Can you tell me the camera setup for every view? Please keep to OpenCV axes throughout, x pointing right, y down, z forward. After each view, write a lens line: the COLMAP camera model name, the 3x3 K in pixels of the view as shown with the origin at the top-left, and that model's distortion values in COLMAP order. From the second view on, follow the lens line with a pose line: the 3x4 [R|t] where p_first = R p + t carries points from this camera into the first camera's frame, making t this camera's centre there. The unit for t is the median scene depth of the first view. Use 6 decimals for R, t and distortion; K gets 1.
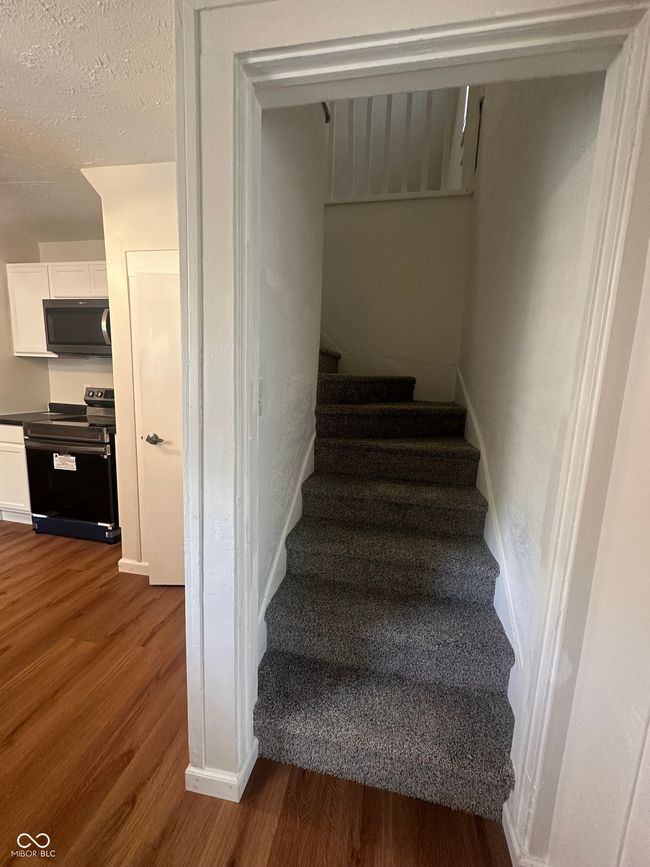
lens RADIAL K [[345.3, 0, 327.8], [0, 345.3, 432.8], [0, 0, 1]] dist [-0.010488, 0.000759]
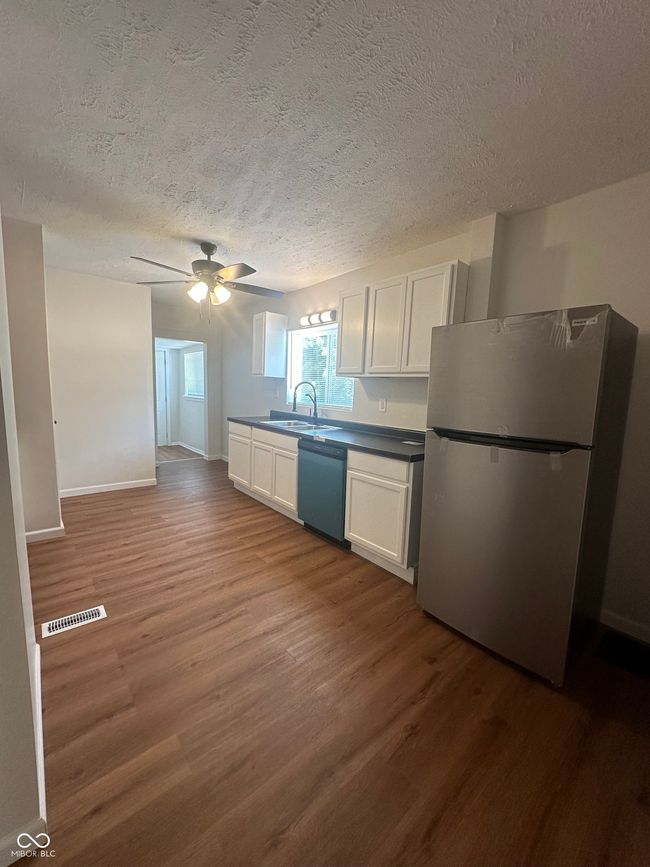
lens RADIAL K [[345.3, 0, 325.1], [0, 345.3, 431.9], [0, 0, 1]] dist [-0.010488, 0.000759]
pose [[-0.774019, -0.147820, 0.615665, -1.826544], [0.032845, 0.961683, 0.272190, -0.249409], [-0.632309, 0.230902, -0.739506, 1.086014]]
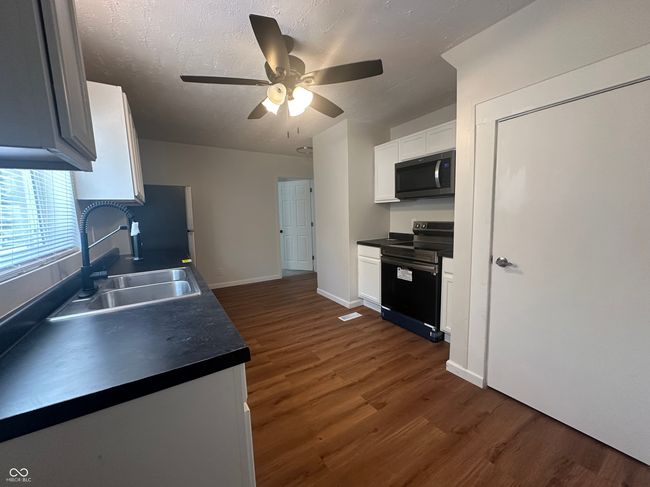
lens RADIAL K [[258.9, 0, 324.7], [0, 258.9, 243.7], [0, 0, 1]] dist [-0.010488, 0.000759]
pose [[0.675022, 0.030183, -0.737180, -0.206773], [-0.057846, 0.998252, -0.012097, -0.008986], [0.735526, 0.050809, 0.675588, 0.030851]]
